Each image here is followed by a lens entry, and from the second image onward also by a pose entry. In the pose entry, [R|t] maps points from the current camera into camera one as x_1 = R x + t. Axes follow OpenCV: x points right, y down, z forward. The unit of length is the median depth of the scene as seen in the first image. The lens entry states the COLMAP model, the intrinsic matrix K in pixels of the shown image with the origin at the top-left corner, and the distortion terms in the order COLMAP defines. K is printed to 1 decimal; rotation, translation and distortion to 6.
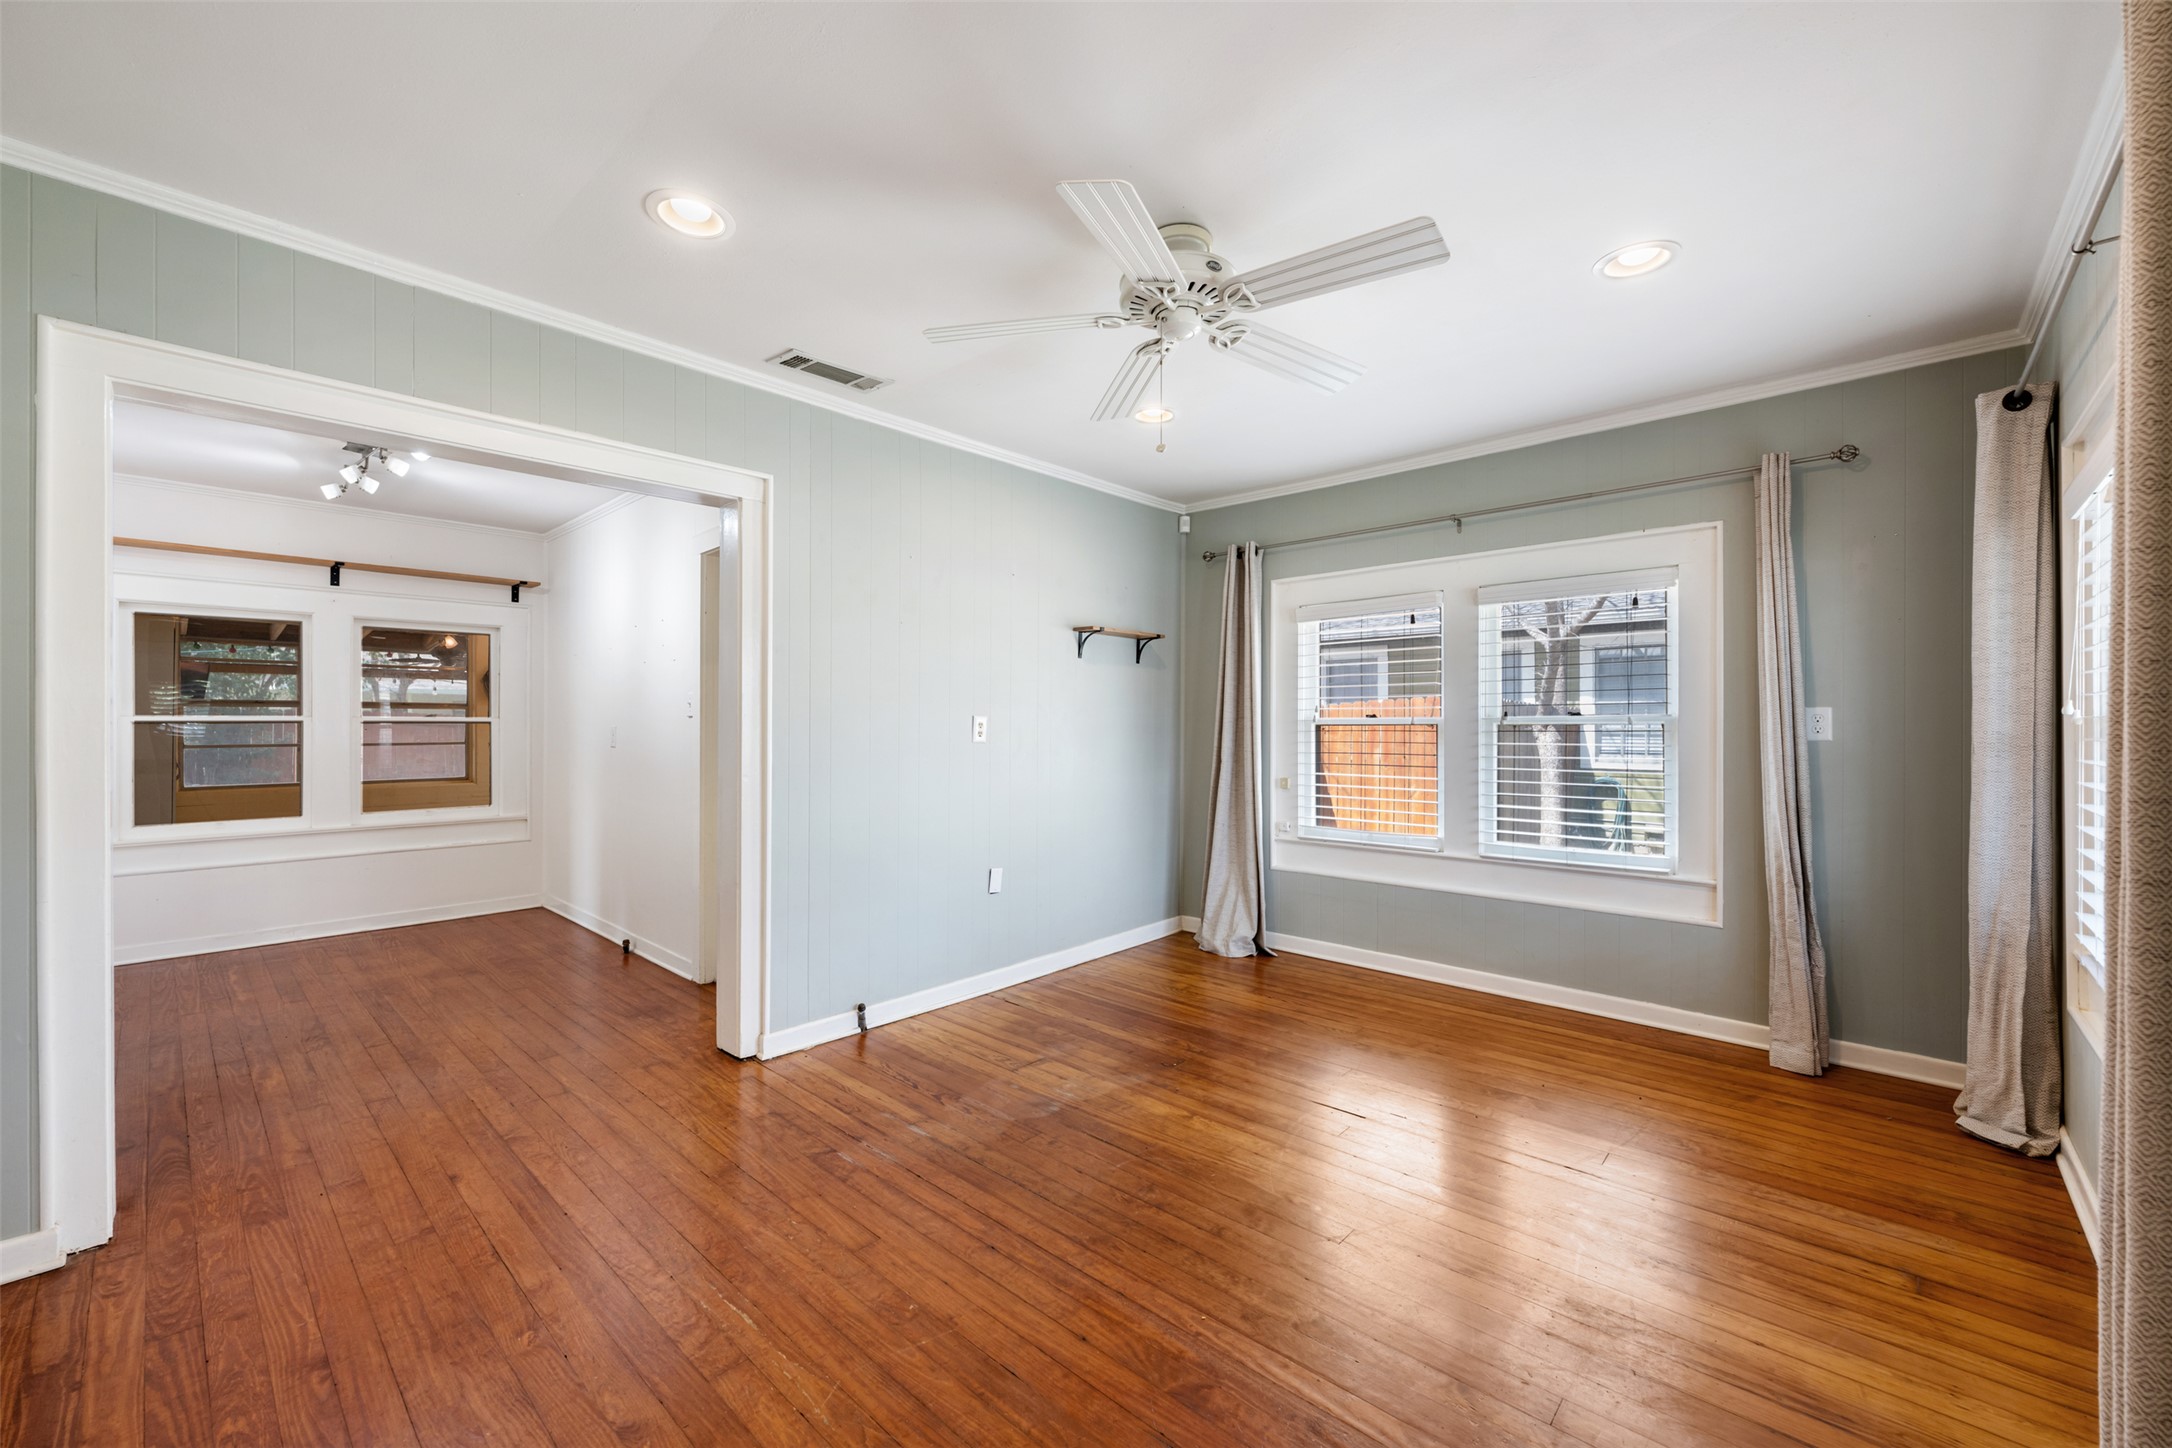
lens RADIAL K [[851.0, 0, 1089.2], [0, 851.0, 723.6], [0, 0, 1]] dist [-0.002208, 0.000096]
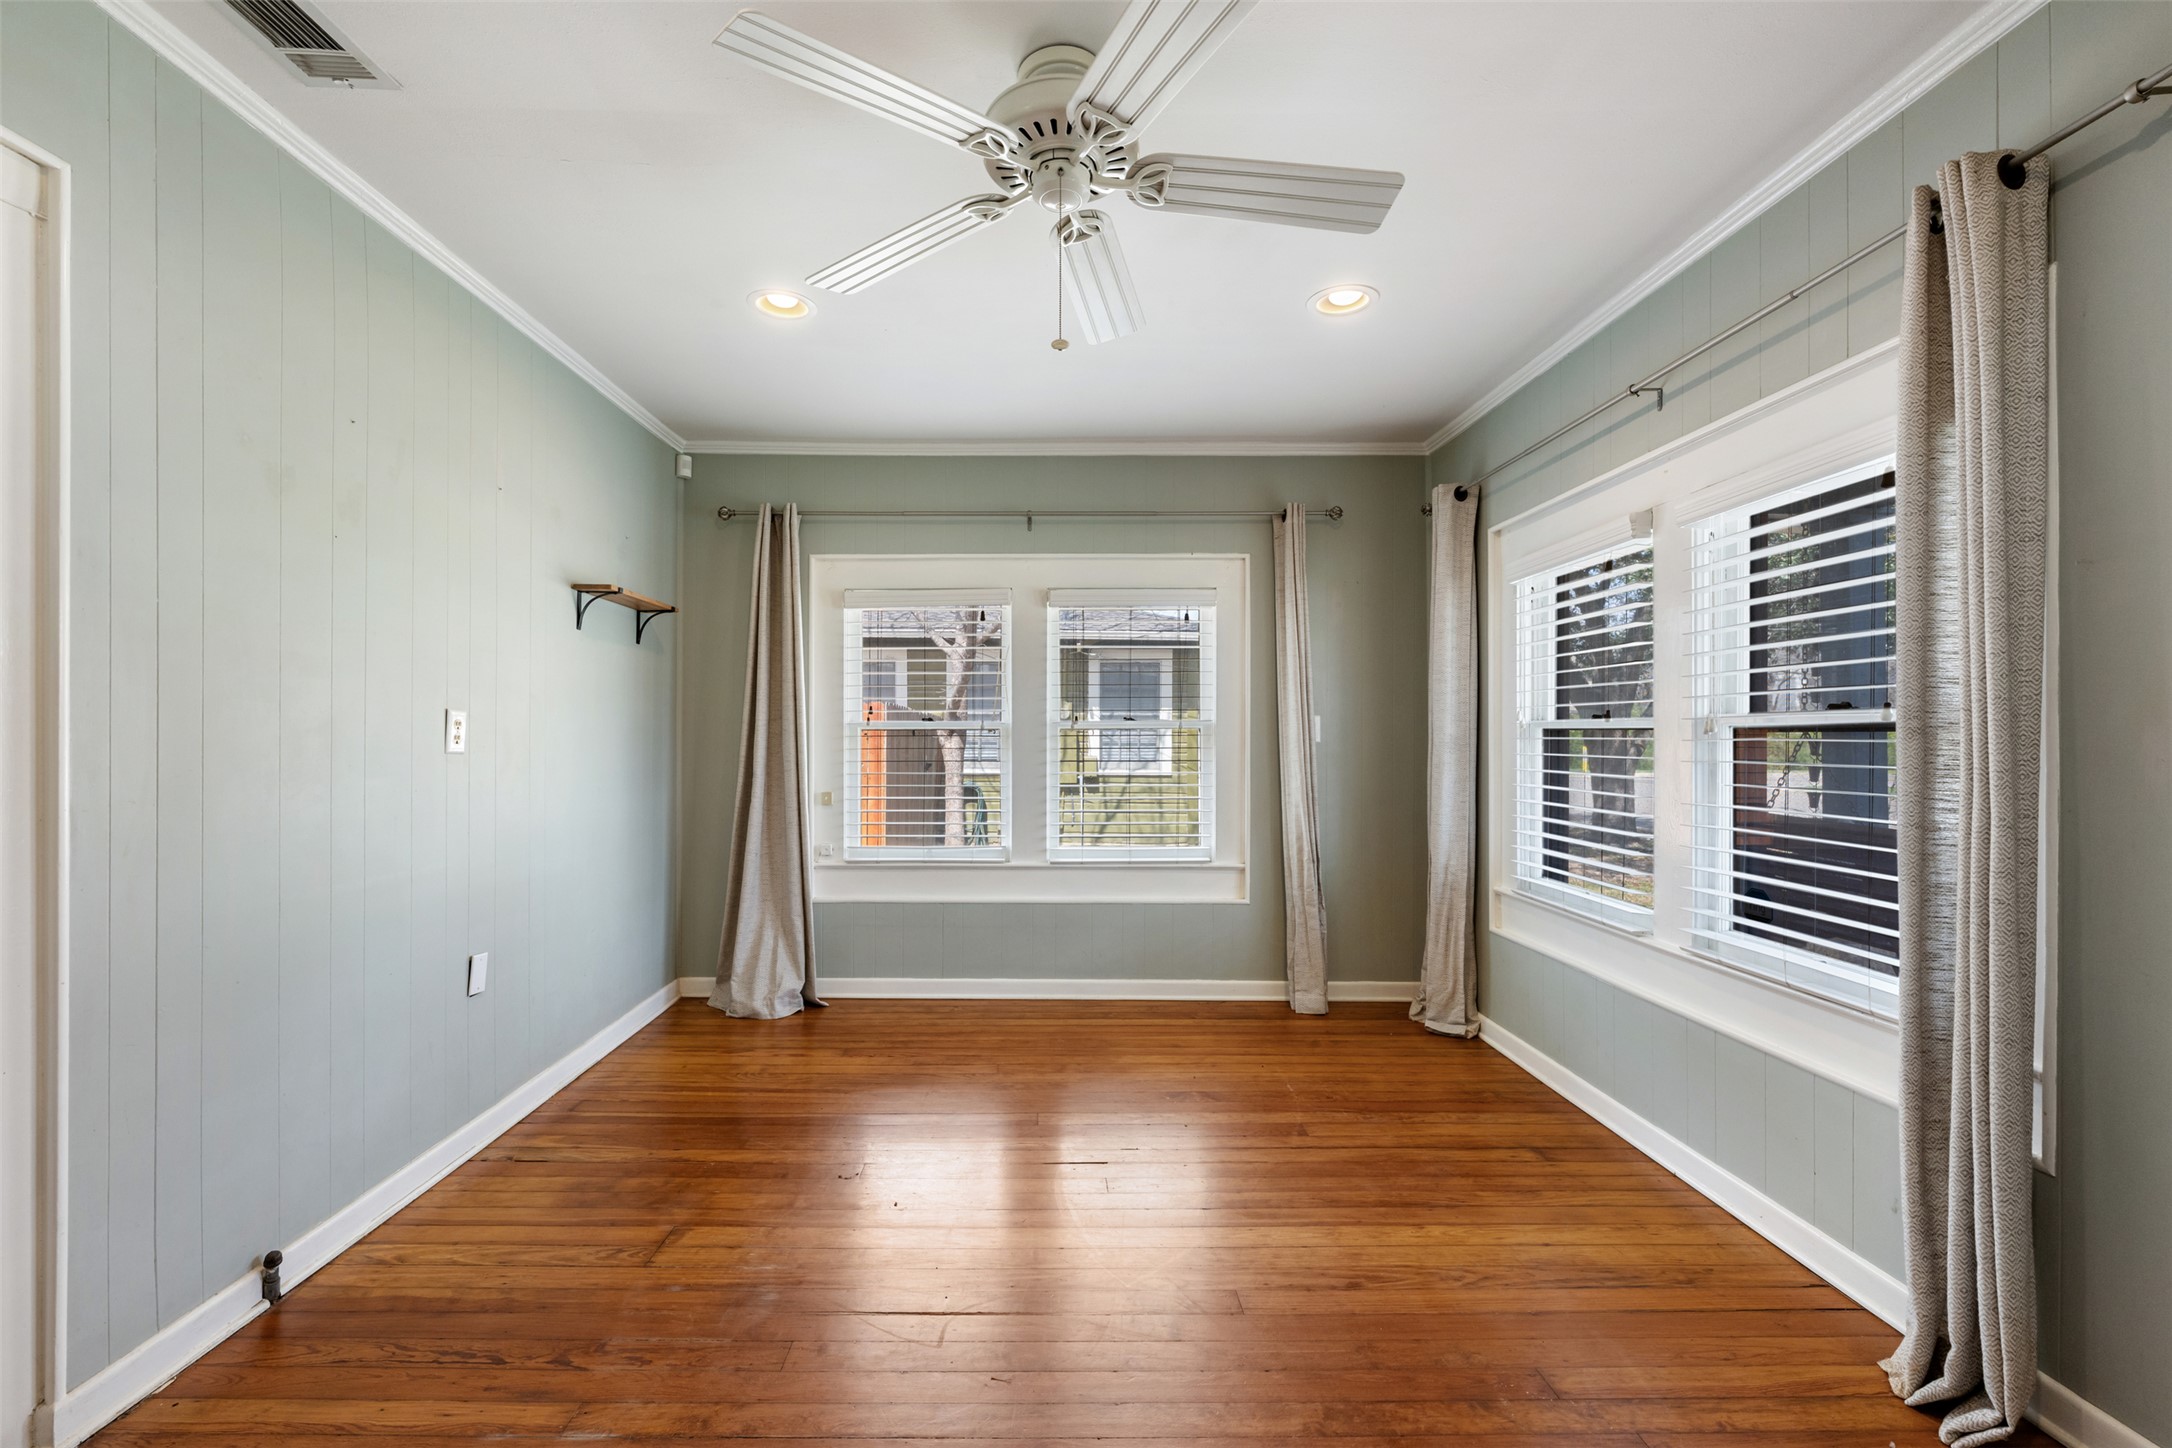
lens RADIAL K [[901.2, 0, 1041.6], [0, 901.2, 741.0], [0, 0, 1]] dist [-0.000785, 0.000162]
pose [[0.739399, -0.002894, 0.673261, -0.263805], [-0.002547, 0.999972, 0.007095, 0.007996], [-0.673262, -0.006961, 0.739371, 0.248185]]
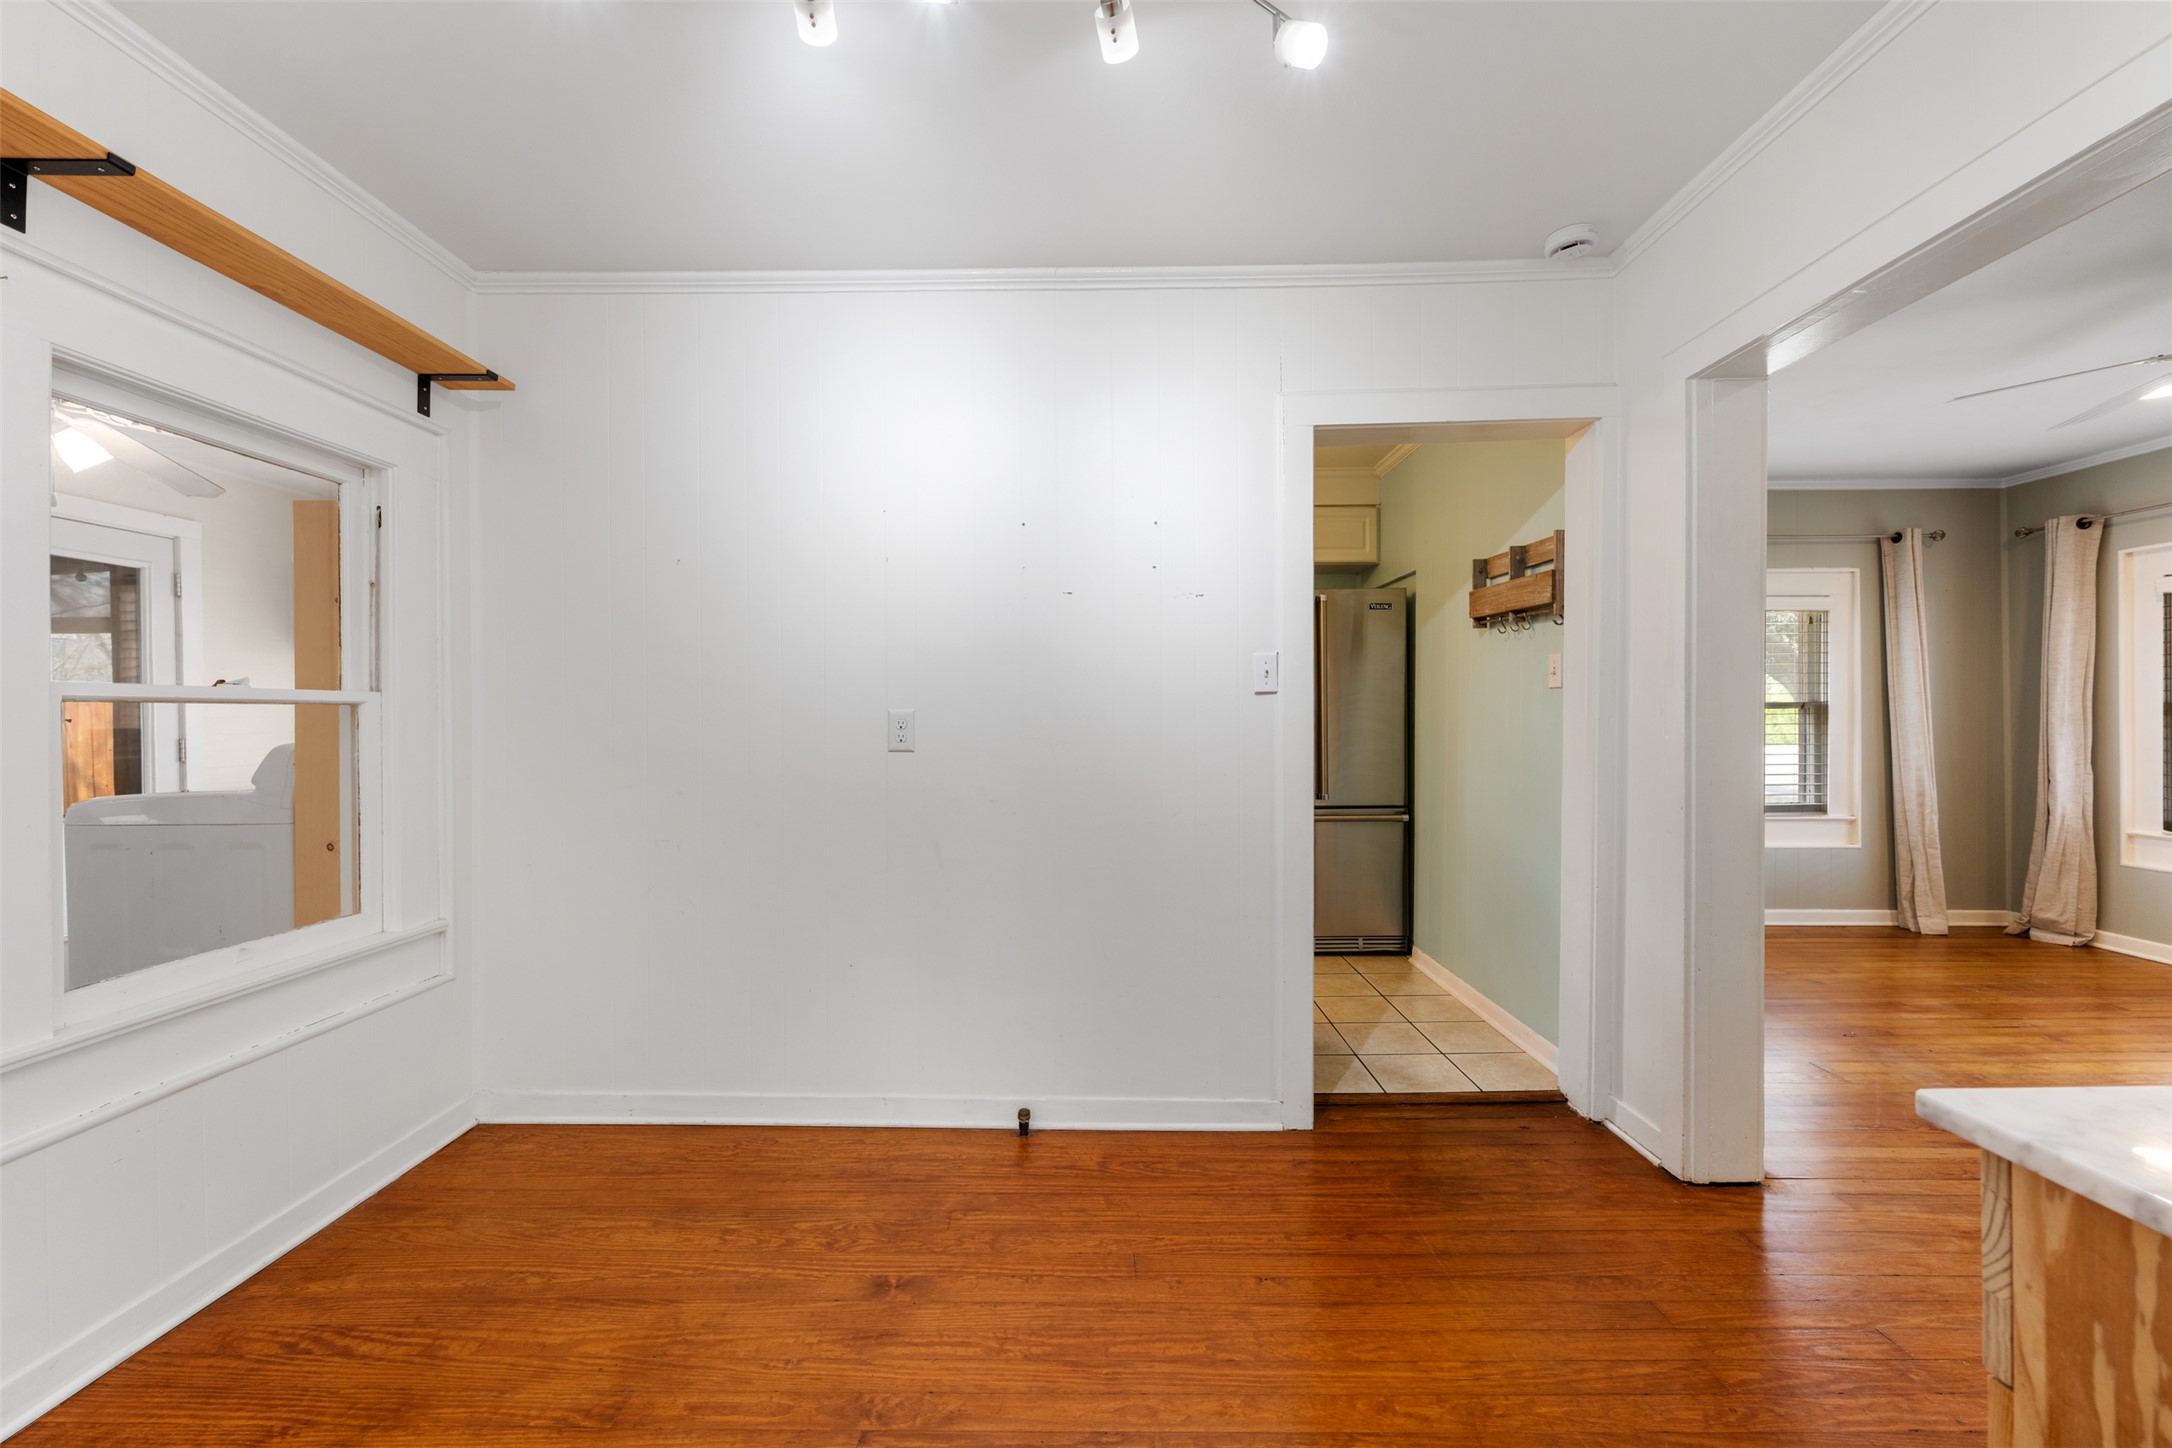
lens RADIAL K [[851.0, 0, 1086.0], [0, 851.0, 724.0], [0, 0, 1]] dist [-0.000008, -0.000066]
pose [[0.743433, -0.008977, 0.668750, -1.077782], [0.002593, 0.999941, 0.010540, 0.007064], [-0.668806, -0.006101, 0.743412, 0.714373]]
